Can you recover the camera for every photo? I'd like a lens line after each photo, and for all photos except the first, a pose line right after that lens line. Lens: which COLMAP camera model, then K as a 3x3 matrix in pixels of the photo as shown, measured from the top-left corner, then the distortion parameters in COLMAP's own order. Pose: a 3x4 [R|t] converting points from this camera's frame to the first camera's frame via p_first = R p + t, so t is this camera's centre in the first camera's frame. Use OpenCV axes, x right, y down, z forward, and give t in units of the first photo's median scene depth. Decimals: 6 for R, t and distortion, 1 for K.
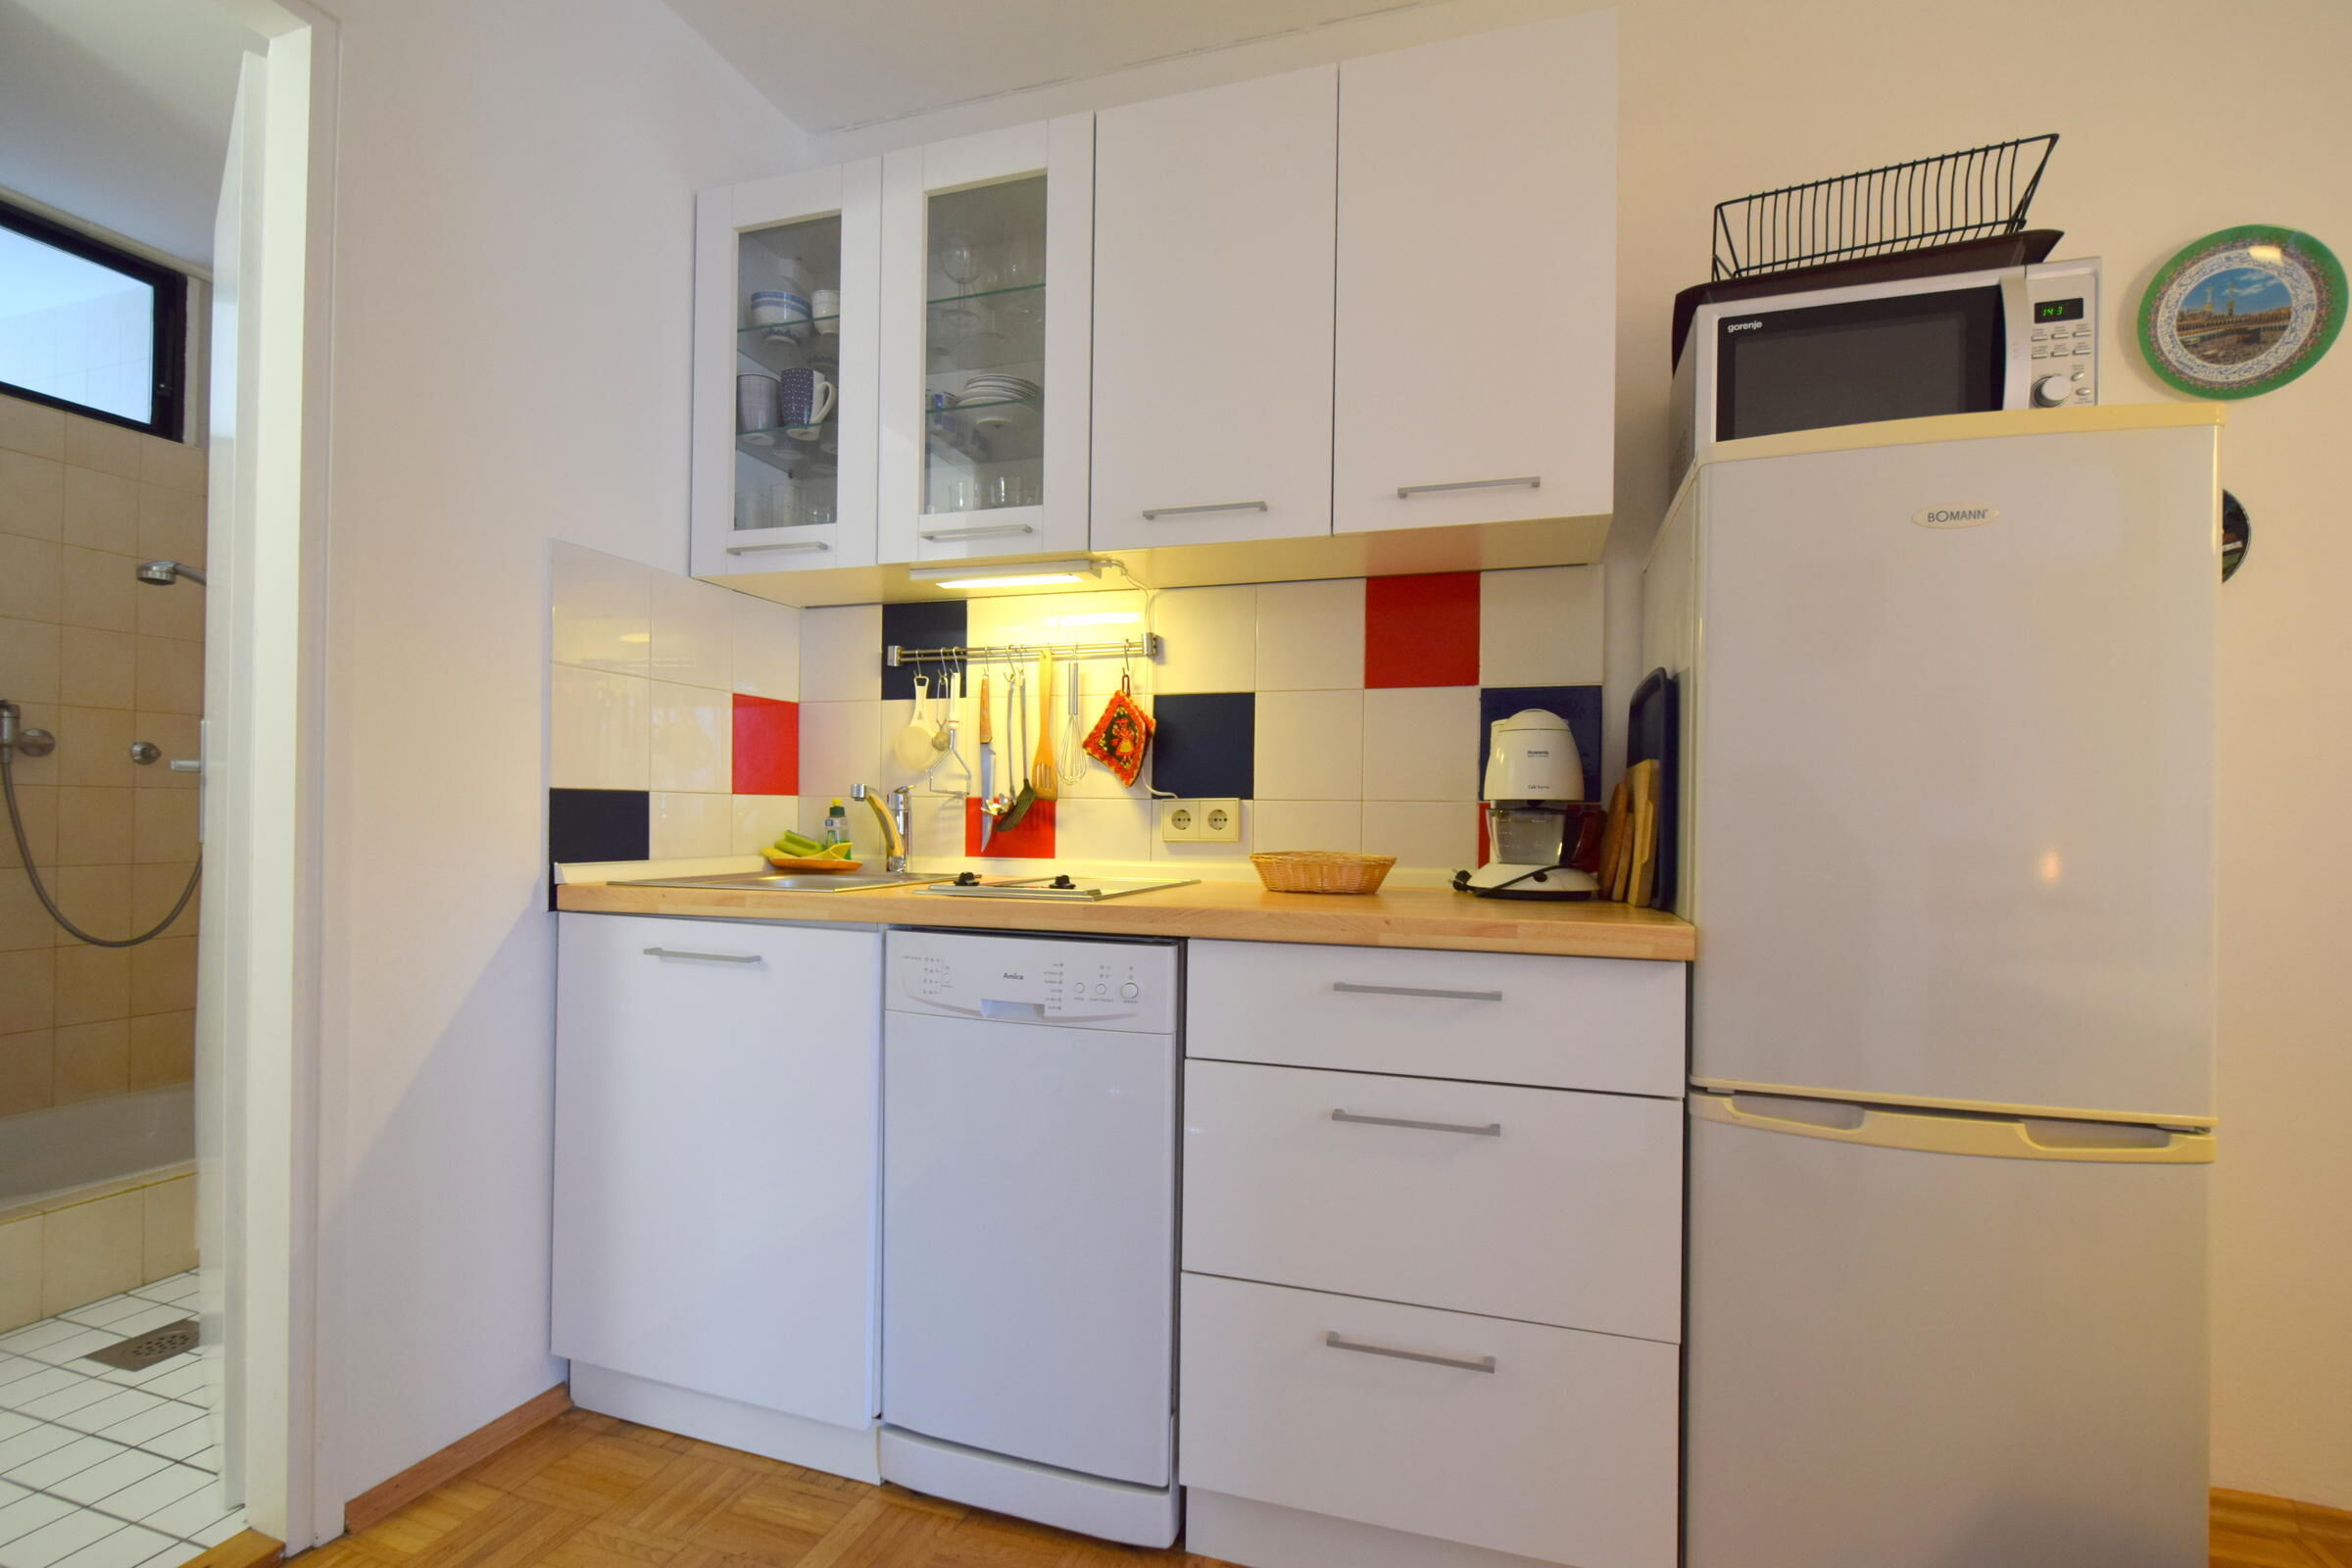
lens RADIAL K [[1053.4, 0, 1181.5], [0, 1053.4, 817.6], [0, 0, 1]] dist [0.006021, -0.004805]
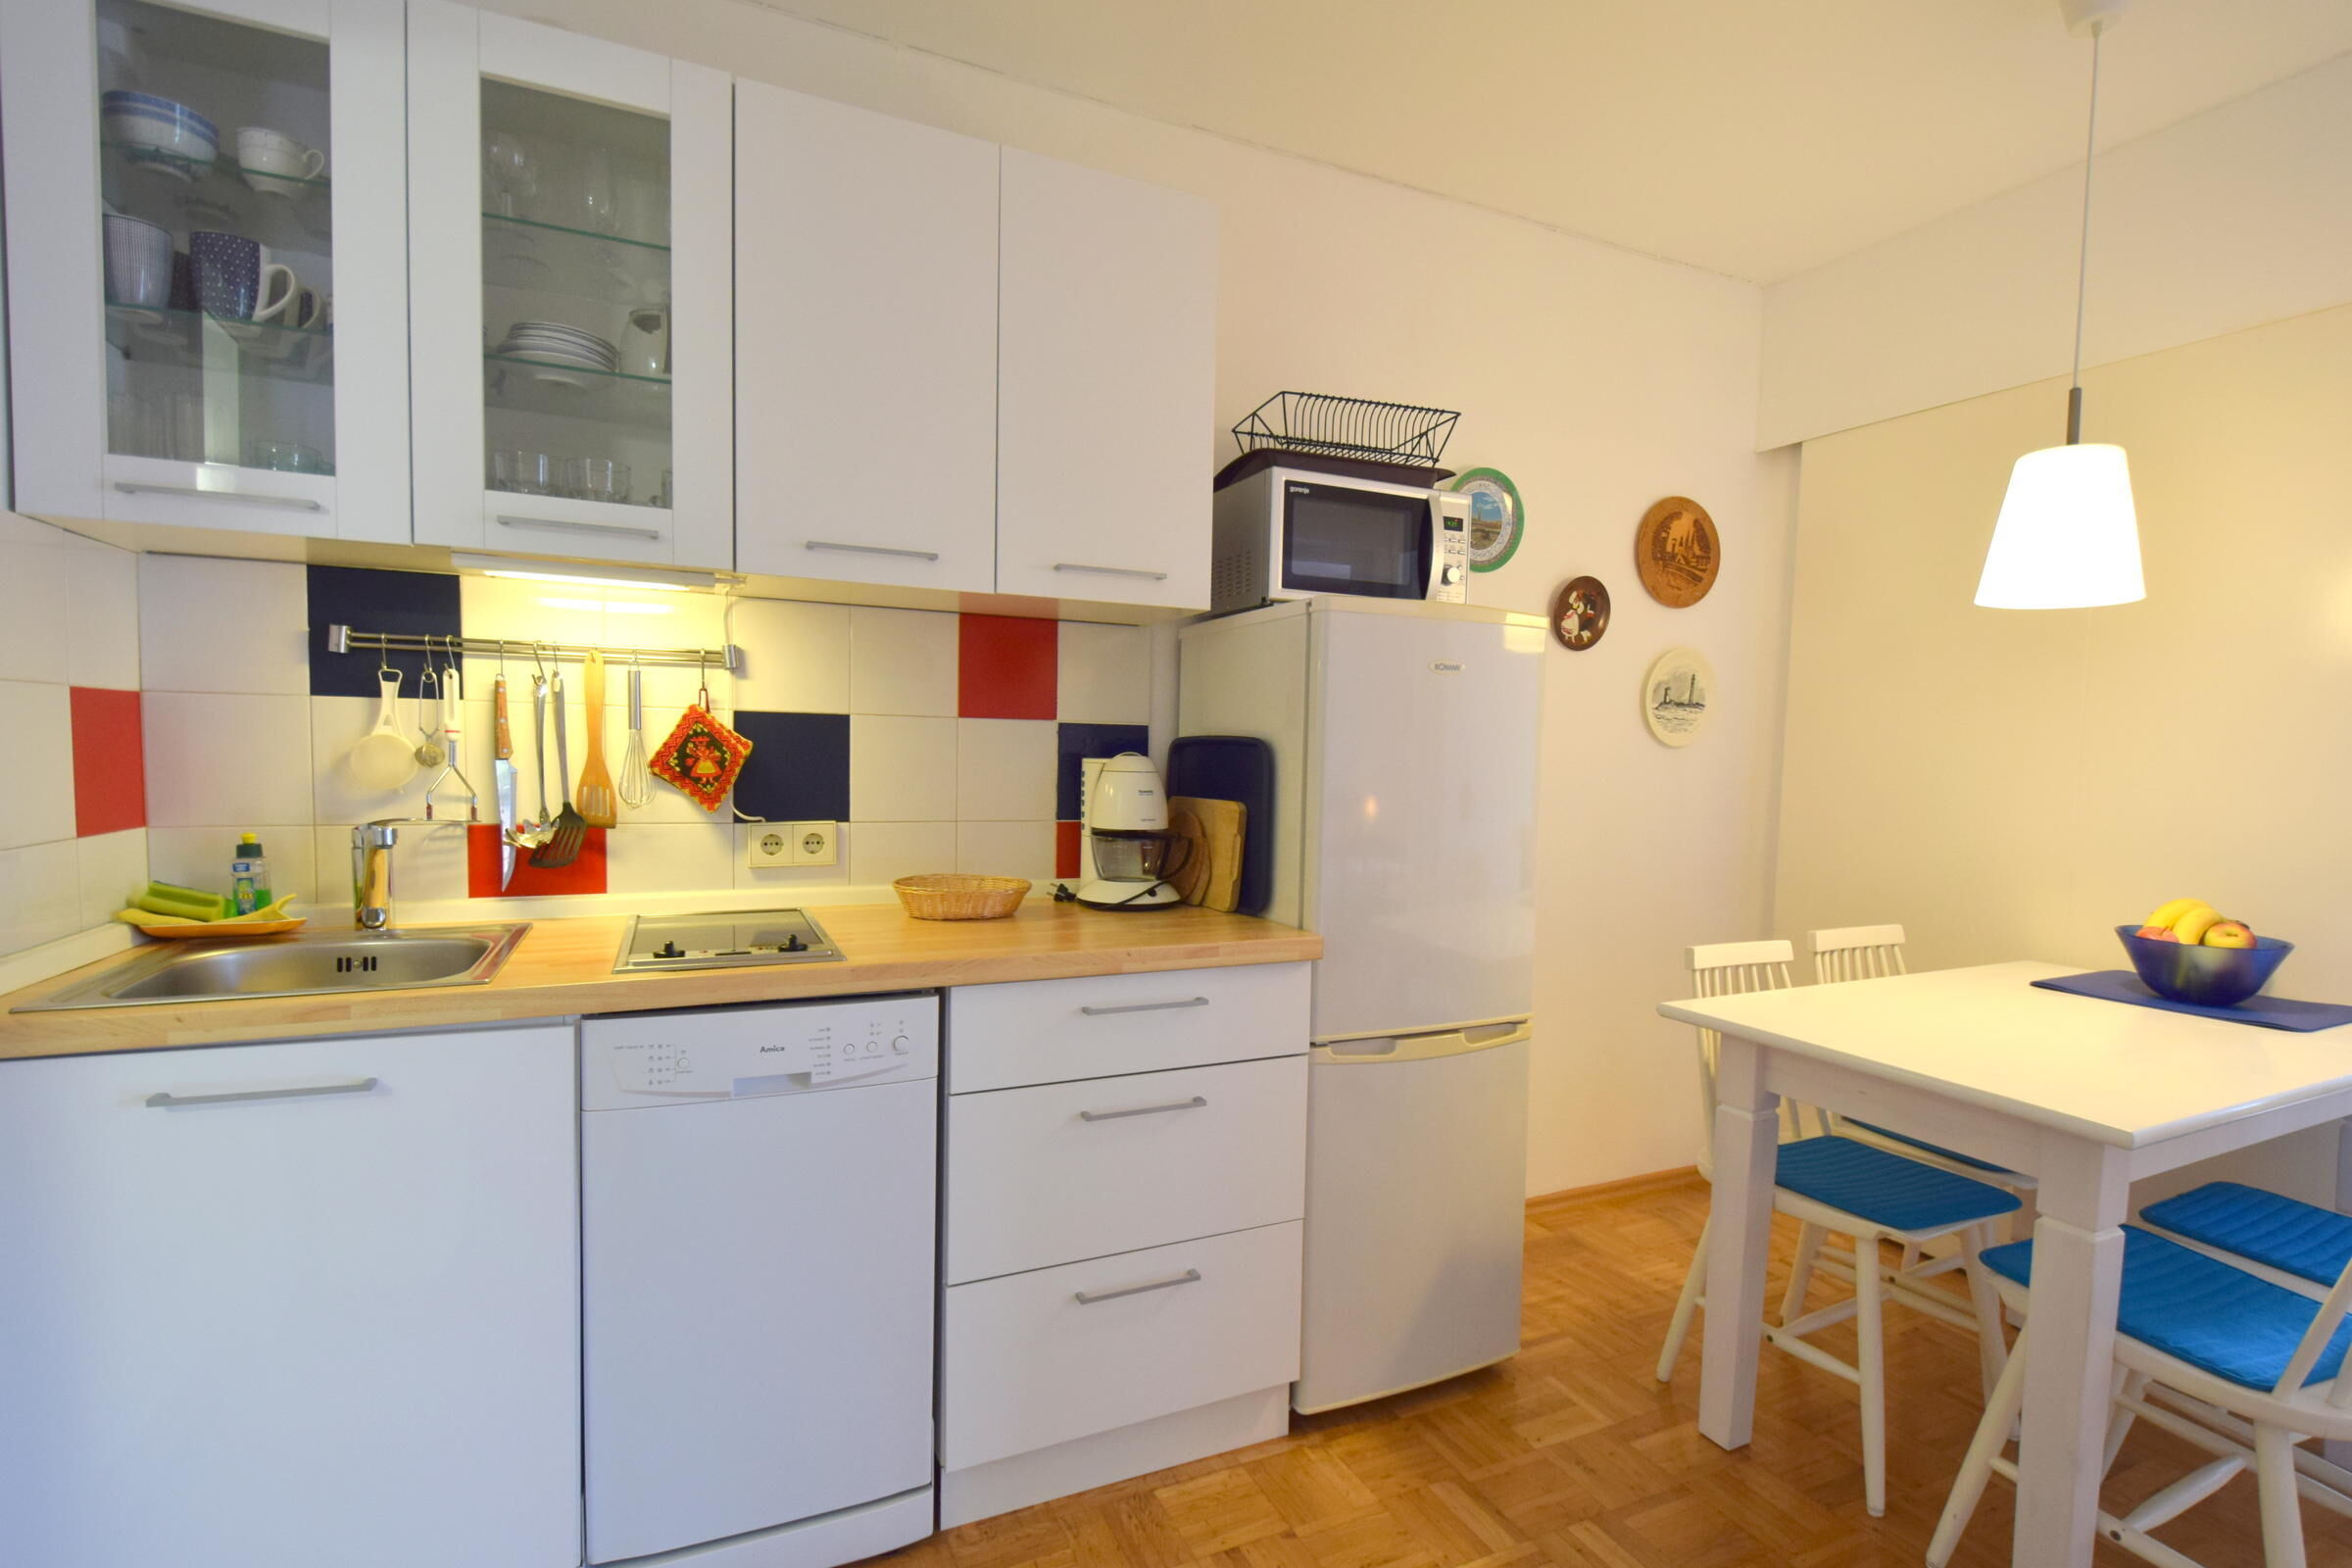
lens RADIAL K [[1091.9, 0, 1179.7], [0, 1091.9, 819.7], [0, 0, 1]] dist [0.014361, -0.011760]
pose [[0.738674, -0.041027, 0.672813, -0.494633], [-0.011421, 0.997241, 0.073349, -0.122371], [-0.673966, -0.061865, 0.736167, 0.024734]]
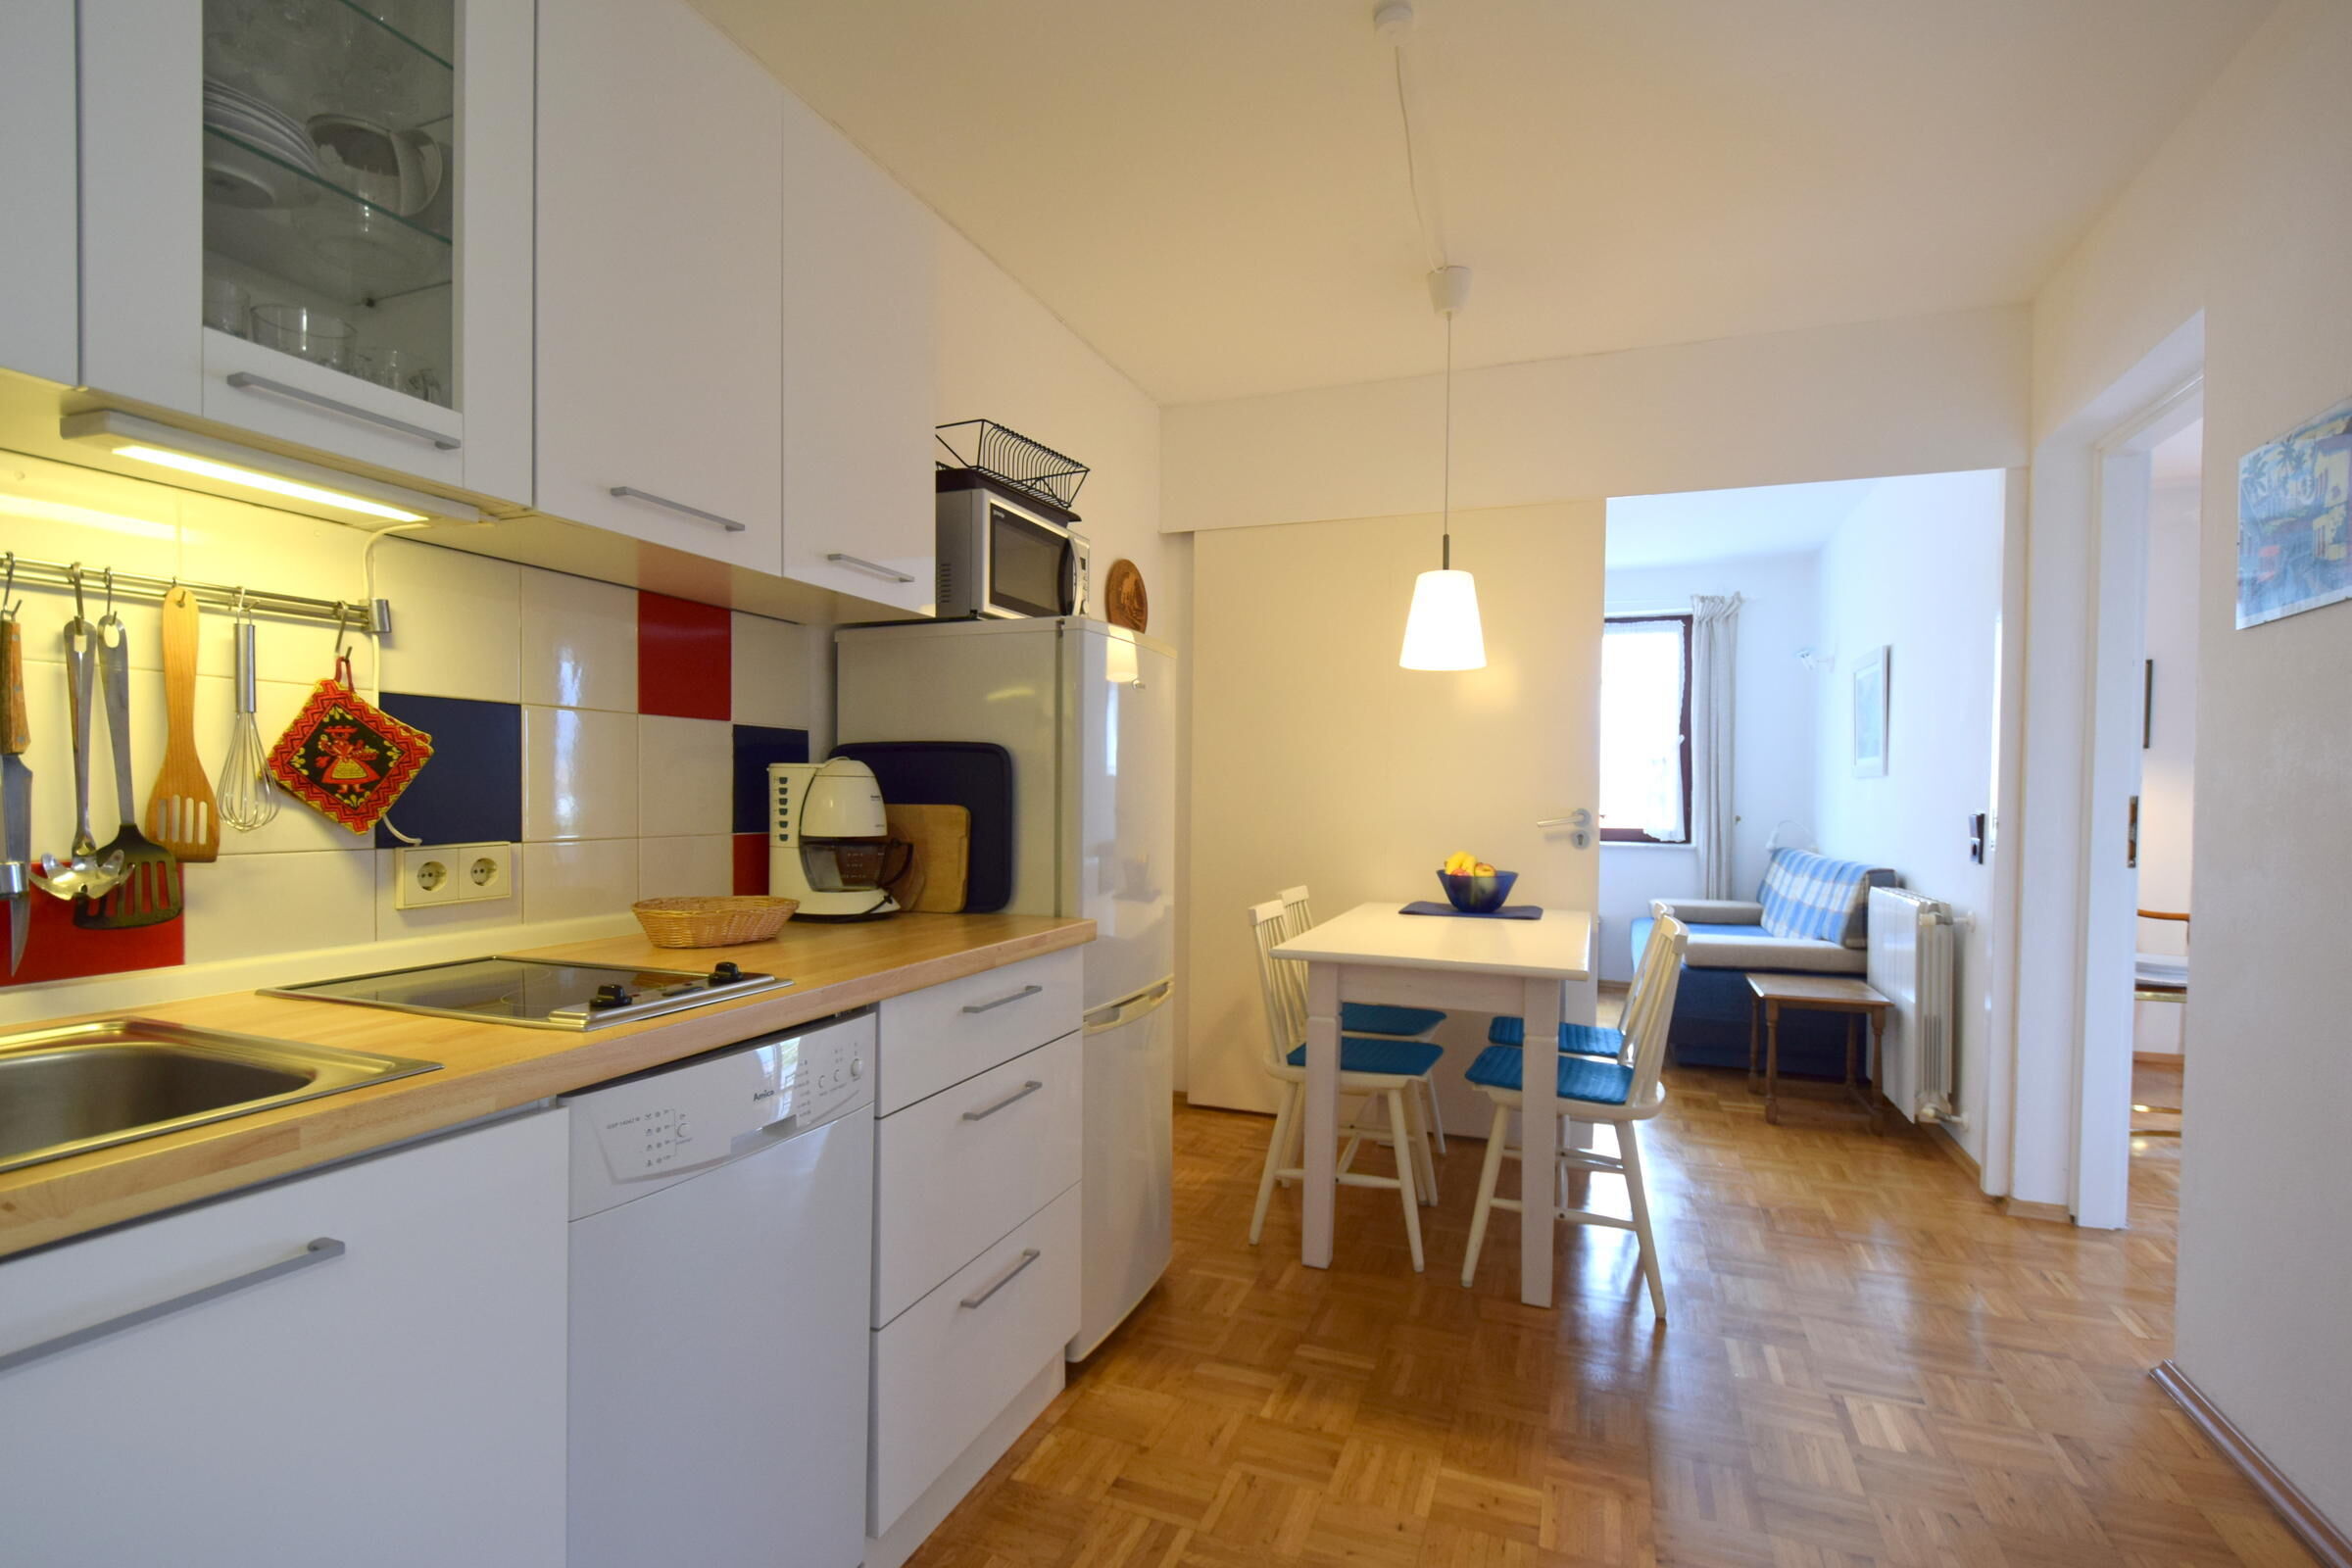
lens RADIAL K [[1077.2, 0, 1183.4], [0, 1077.2, 819.6], [0, 0, 1]] dist [0.018794, -0.018686]
pose [[0.062204, -0.038051, 0.997338, -0.864162], [-0.009977, 0.999199, 0.038745, -0.086010], [-0.998014, -0.012360, 0.061775, 0.569487]]
